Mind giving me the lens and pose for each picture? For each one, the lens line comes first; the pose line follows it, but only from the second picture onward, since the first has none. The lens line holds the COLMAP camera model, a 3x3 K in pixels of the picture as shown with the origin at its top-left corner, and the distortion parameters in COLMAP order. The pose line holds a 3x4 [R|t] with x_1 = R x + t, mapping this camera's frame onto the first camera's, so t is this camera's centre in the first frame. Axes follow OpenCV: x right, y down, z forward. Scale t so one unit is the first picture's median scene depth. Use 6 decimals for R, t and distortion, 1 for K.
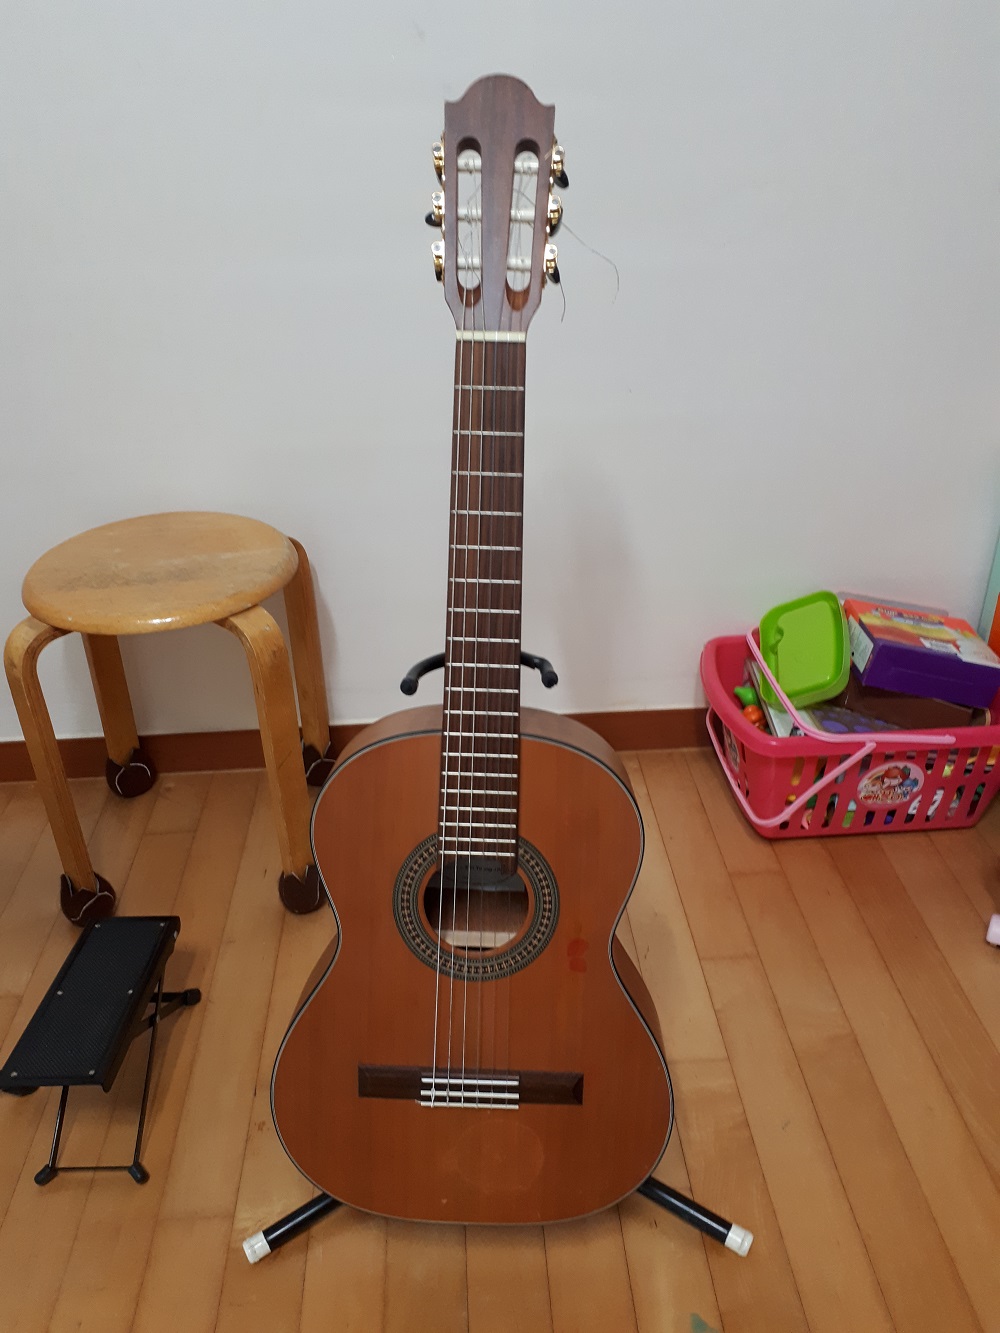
lens RADIAL K [[1058.9, 0, 505.5], [0, 1058.9, 661.9], [0, 0, 1]] dist [0.002311, -0.001804]
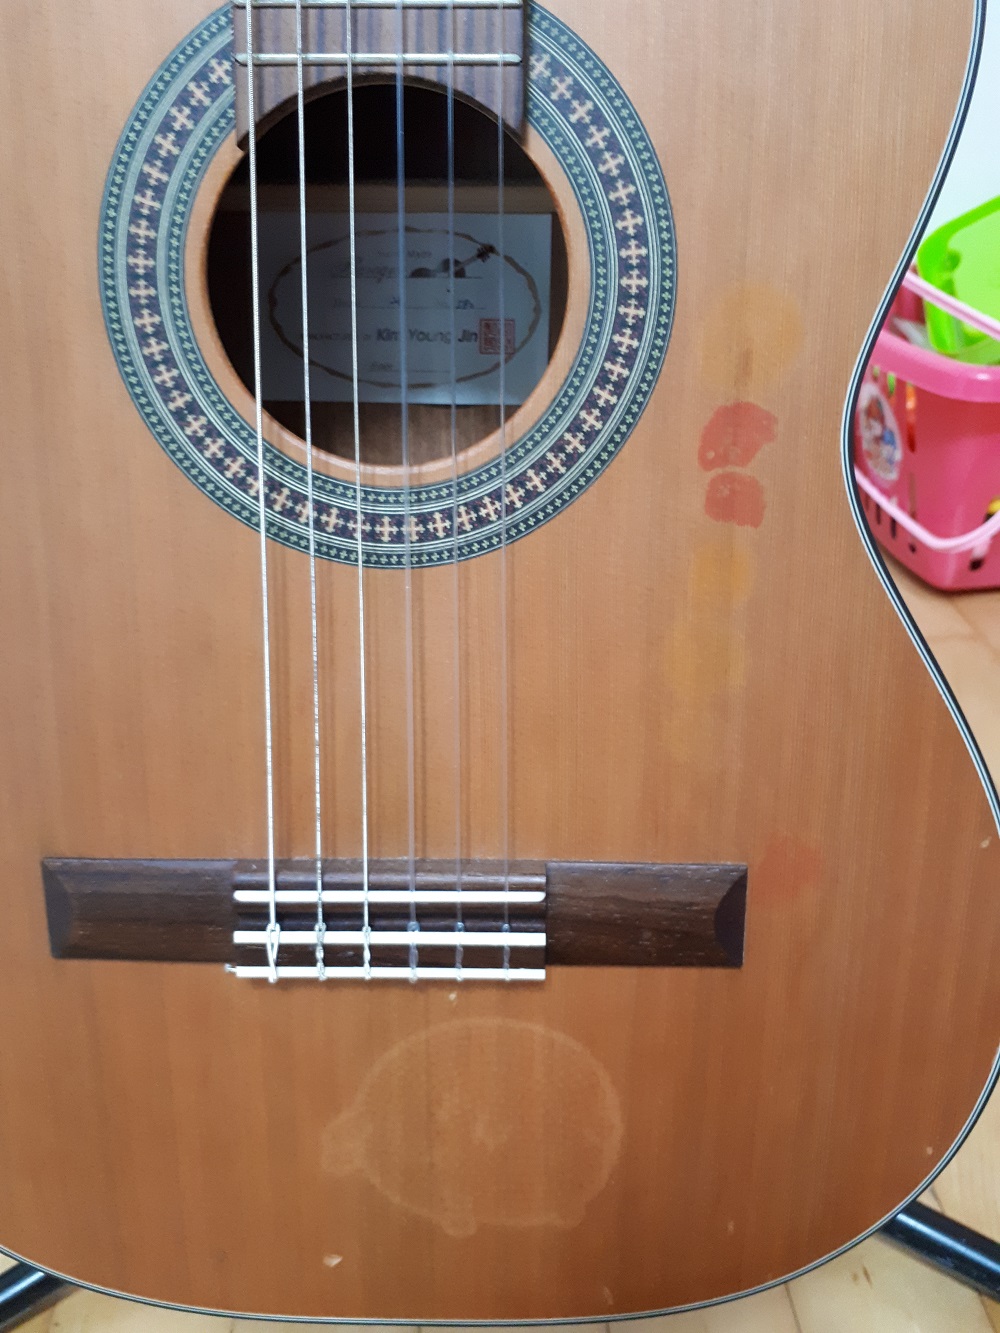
lens RADIAL K [[1058.9, 0, 505.5], [0, 1058.9, 661.9], [0, 0, 1]] dist [0.002311, -0.001804]
pose [[0.999728, -0.022150, 0.007247, 0.000264], [0.021727, 0.998306, 0.053975, 0.311445], [-0.008430, -0.053803, 0.998516, 0.692983]]
